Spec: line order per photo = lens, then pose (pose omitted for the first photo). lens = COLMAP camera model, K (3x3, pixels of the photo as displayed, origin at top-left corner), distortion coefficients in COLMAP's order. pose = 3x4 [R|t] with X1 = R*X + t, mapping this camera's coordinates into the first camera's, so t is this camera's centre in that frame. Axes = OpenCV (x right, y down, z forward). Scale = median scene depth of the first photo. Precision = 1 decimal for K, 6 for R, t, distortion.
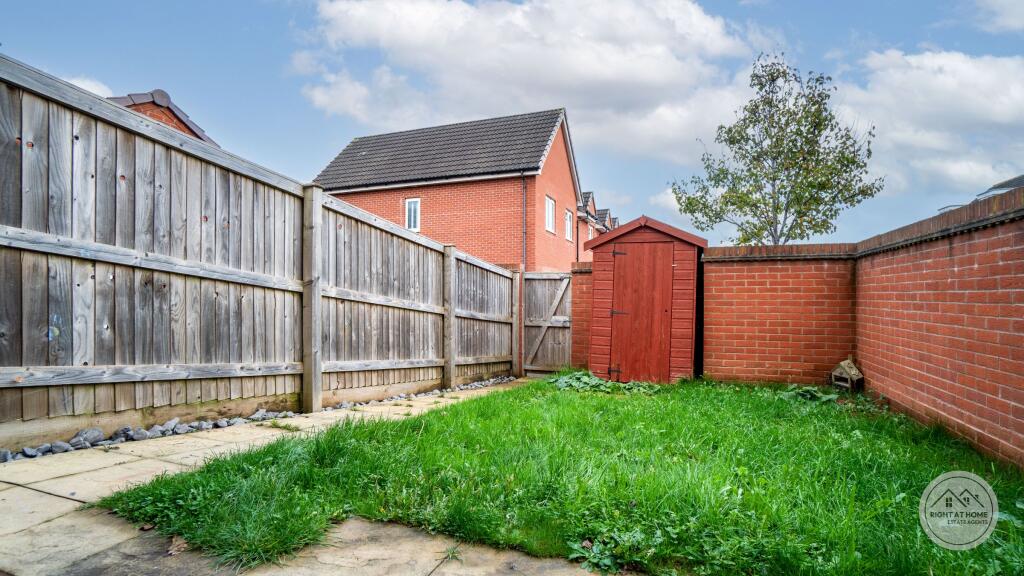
lens RADIAL K [[466.2, 0, 515.3], [0, 466.2, 280.5], [0, 0, 1]] dist [-0.066669, 0.025044]
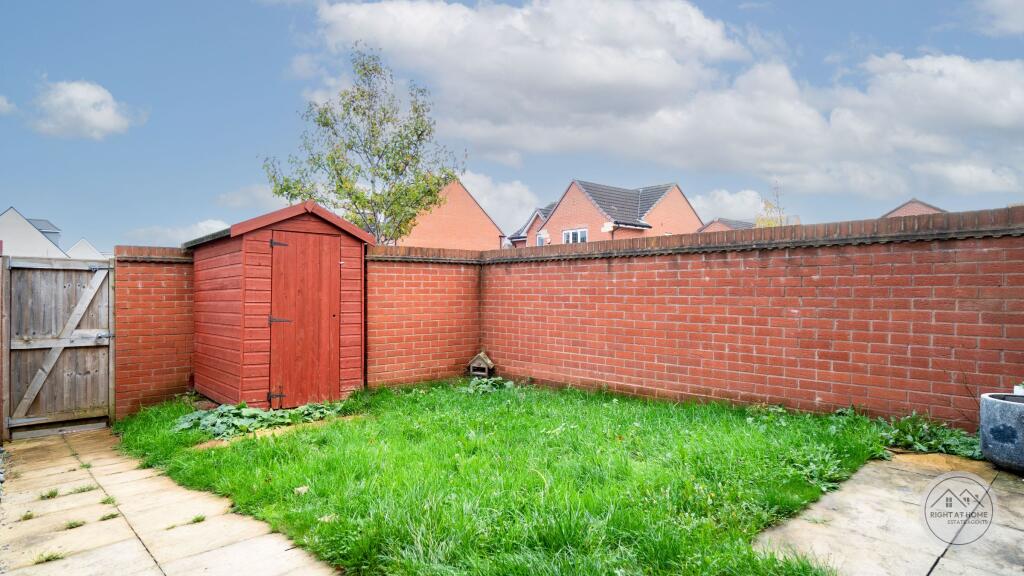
lens RADIAL K [[554.4, 0, 512.0], [0, 554.4, 288.0], [0, 0, 1]] dist [-0.032938, 0.000093]
pose [[0.476679, 0.001774, 0.879076, -0.419779], [-0.028894, 0.999489, 0.013651, -0.008868], [-0.878603, -0.031907, 0.476487, 0.229248]]
